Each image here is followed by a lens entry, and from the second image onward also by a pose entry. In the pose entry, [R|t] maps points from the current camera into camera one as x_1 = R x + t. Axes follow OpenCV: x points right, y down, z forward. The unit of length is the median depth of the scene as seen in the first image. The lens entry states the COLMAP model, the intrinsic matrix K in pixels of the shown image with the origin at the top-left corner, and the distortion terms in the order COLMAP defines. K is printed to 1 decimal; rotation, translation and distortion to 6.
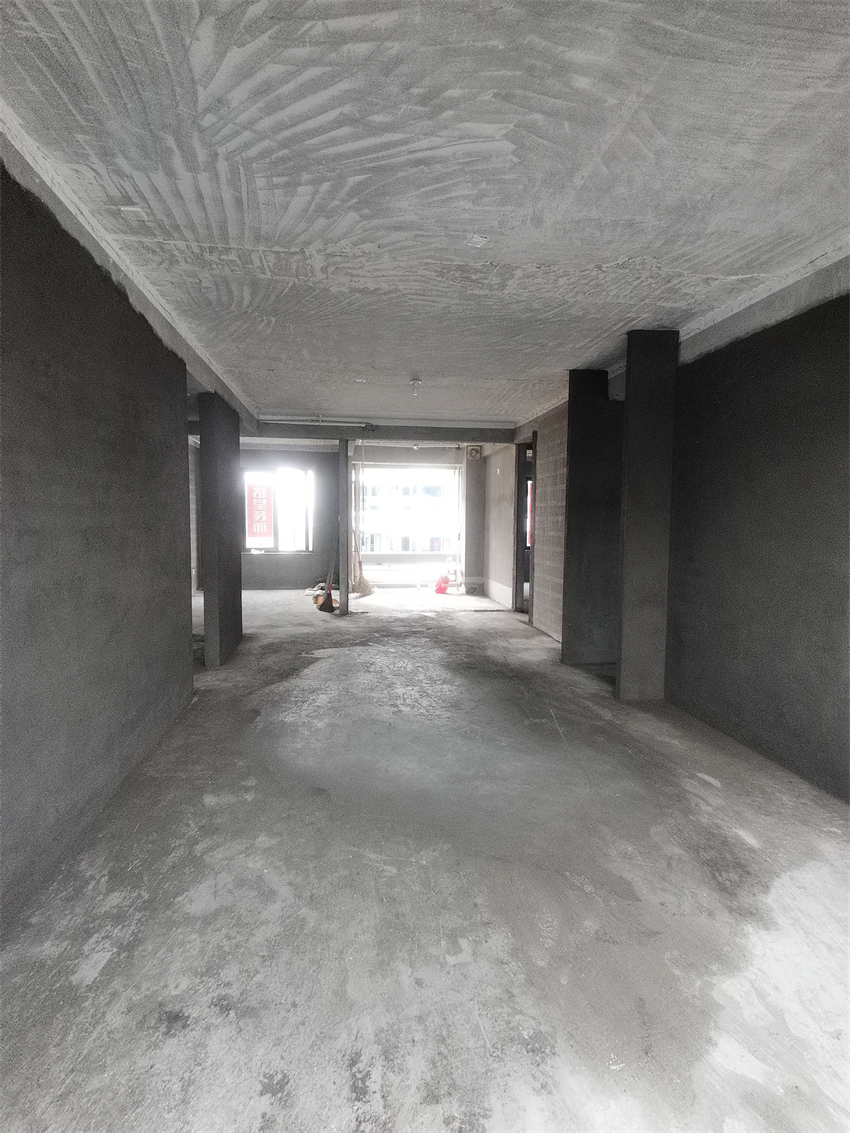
lens RADIAL K [[554.2, 0, 420.3], [0, 554.2, 559.9], [0, 0, 1]] dist [0.081391, -0.064436]
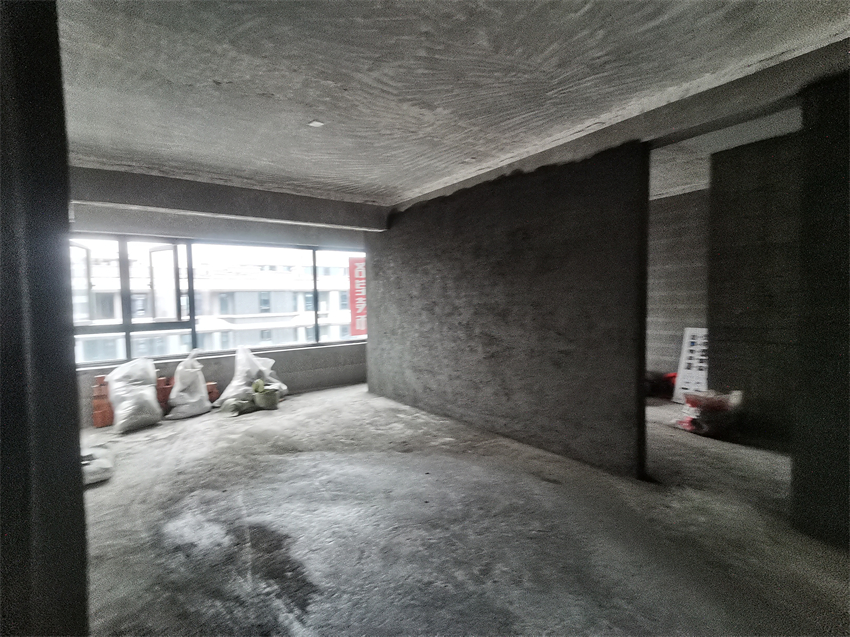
lens RADIAL K [[420.8, 0, 415.3], [0, 420.8, 319.3], [0, 0, 1]] dist [0.054188, -0.026734]
pose [[-0.883442, 0.033764, -0.467322, 0.437364], [-0.017213, 0.994388, 0.104385, -0.163004], [0.468224, 0.100262, -0.877903, 2.275653]]
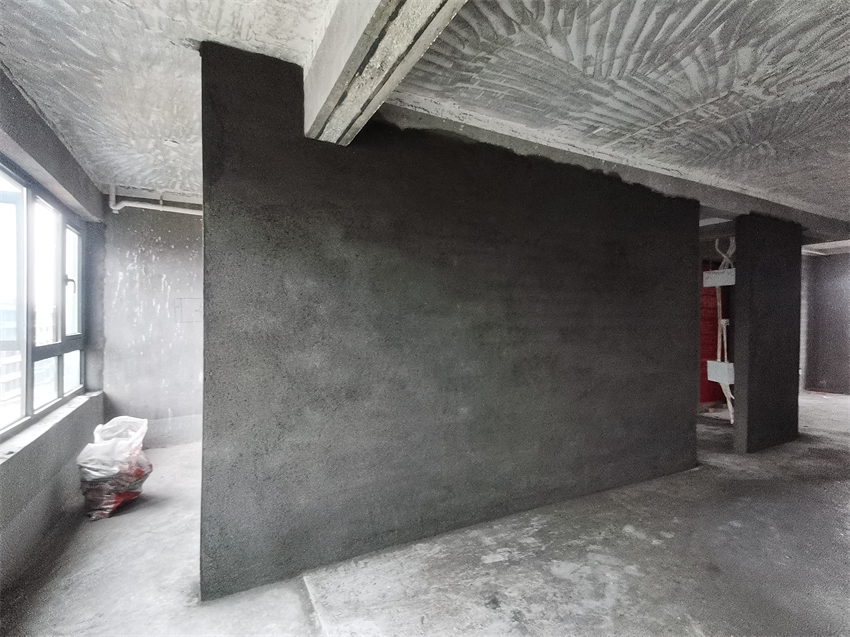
lens RADIAL K [[415.8, 0, 418.2], [0, 415.8, 323.3], [0, 0, 1]] dist [0.081391, -0.064436]
pose [[0.333384, 0.002693, -0.942787, 0.428937], [-0.069809, 0.997321, -0.021837, -0.009833], [0.940203, 0.073095, 0.332679, 0.151130]]
